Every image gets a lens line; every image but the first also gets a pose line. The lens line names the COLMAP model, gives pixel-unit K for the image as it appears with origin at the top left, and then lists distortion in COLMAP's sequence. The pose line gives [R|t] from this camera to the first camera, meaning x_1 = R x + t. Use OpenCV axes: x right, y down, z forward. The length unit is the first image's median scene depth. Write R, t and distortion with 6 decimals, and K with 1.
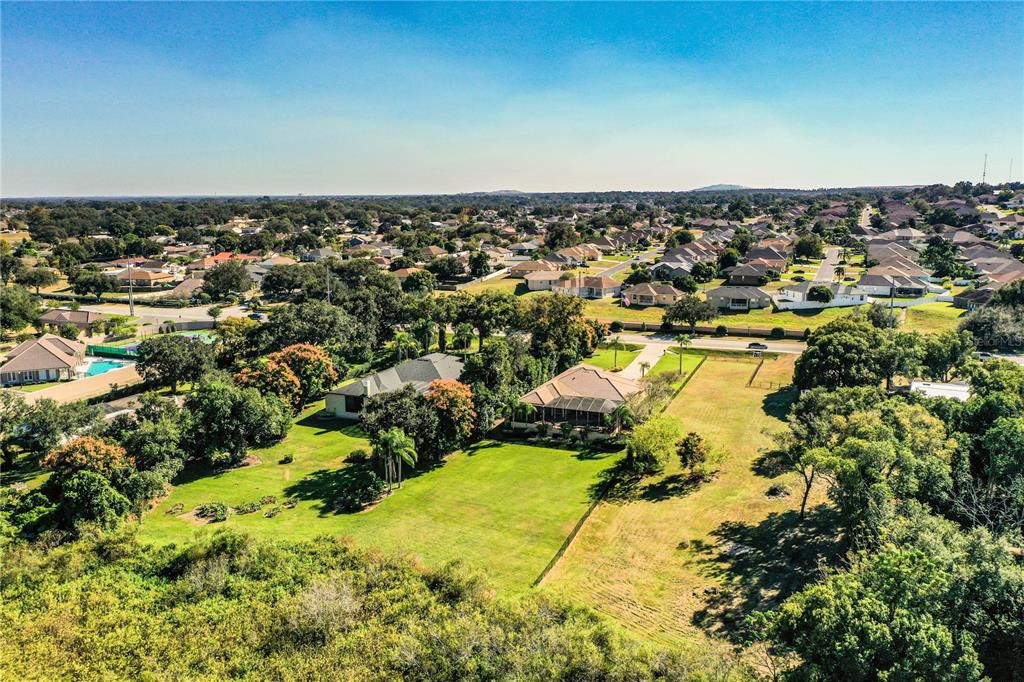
lens RADIAL K [[812.7, 0, 512.1], [0, 812.7, 341.1], [0, 0, 1]] dist [-0.006399, -0.001130]
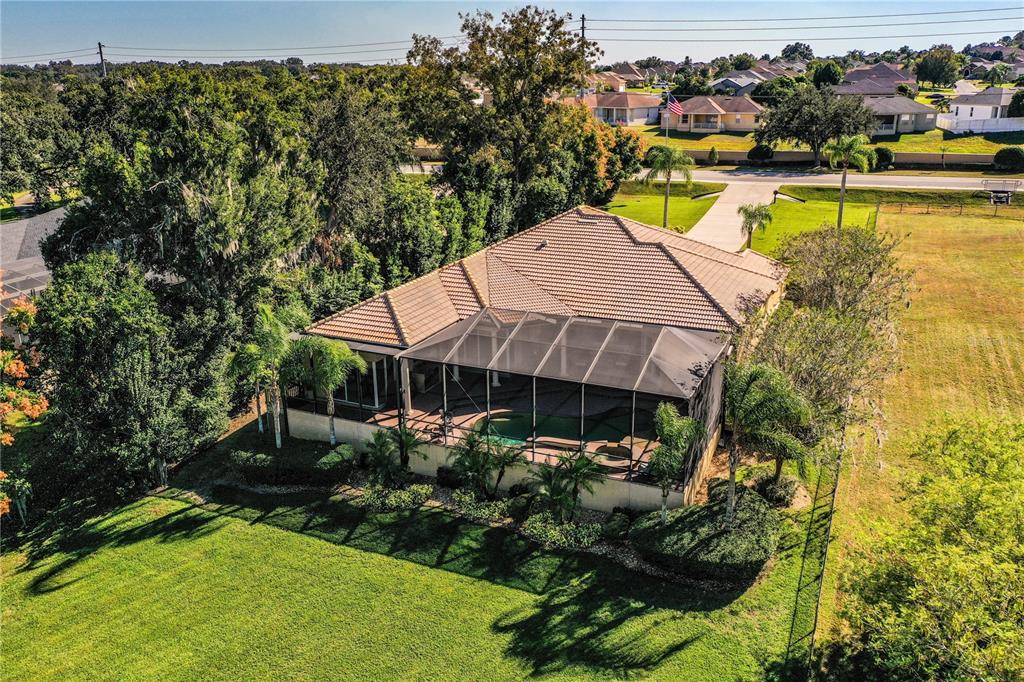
lens RADIAL K [[812.7, 0, 511.7], [0, 812.7, 340.8], [0, 0, 1]] dist [-0.006399, -0.001130]
pose [[0.999774, -0.002266, -0.021155, 0.058528], [0.005004, 0.991467, 0.130265, 0.034600], [0.020680, -0.130341, 0.991254, 0.584215]]
